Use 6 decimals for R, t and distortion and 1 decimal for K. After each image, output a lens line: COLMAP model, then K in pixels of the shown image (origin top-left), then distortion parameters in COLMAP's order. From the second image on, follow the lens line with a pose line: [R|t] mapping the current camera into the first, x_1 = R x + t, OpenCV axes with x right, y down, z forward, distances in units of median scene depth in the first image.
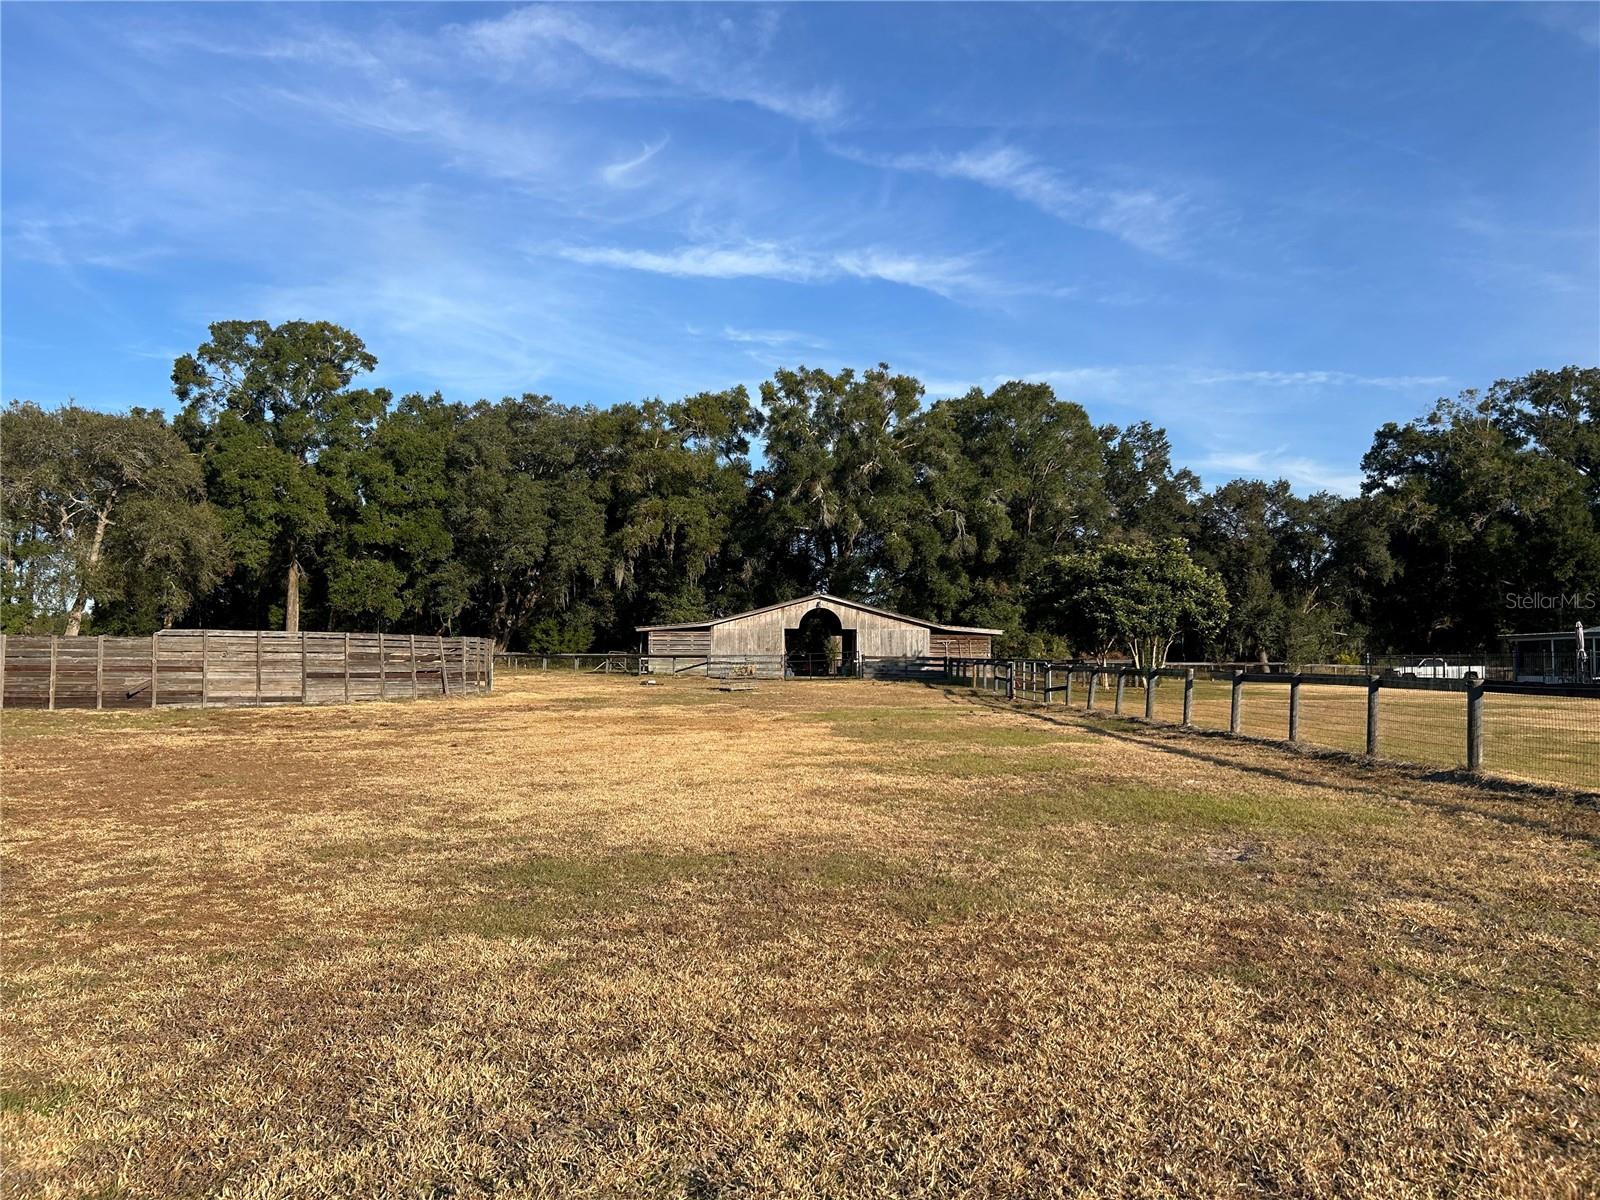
lens RADIAL K [[1198.0, 0, 802.7], [0, 1198.0, 596.5], [0, 0, 1]] dist [0.051168, -0.054542]
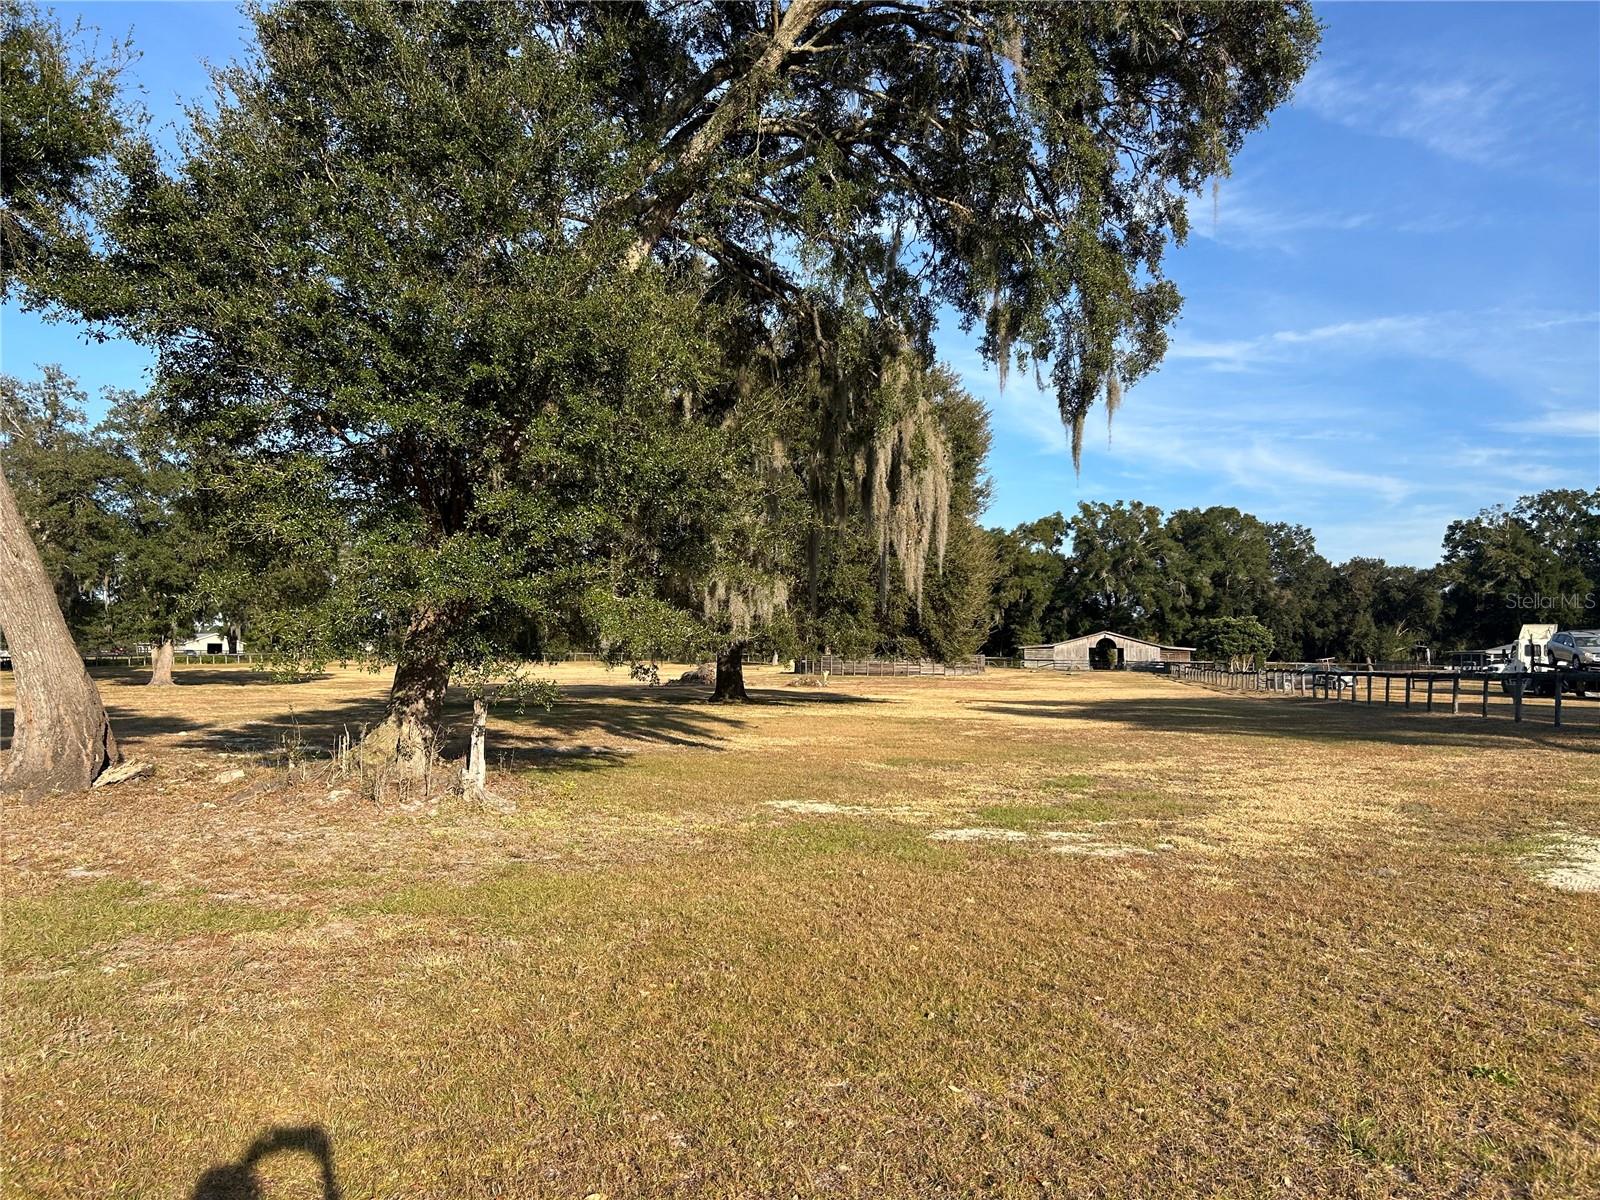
lens RADIAL K [[1198.0, 0, 790.8], [0, 1198.0, 602.6], [0, 0, 1]] dist [0.051168, -0.054542]
pose [[0.972259, -0.009628, -0.233710, -0.023525], [0.011635, 0.999906, 0.007211, -0.058547], [0.233618, -0.009730, 0.972280, -0.942331]]
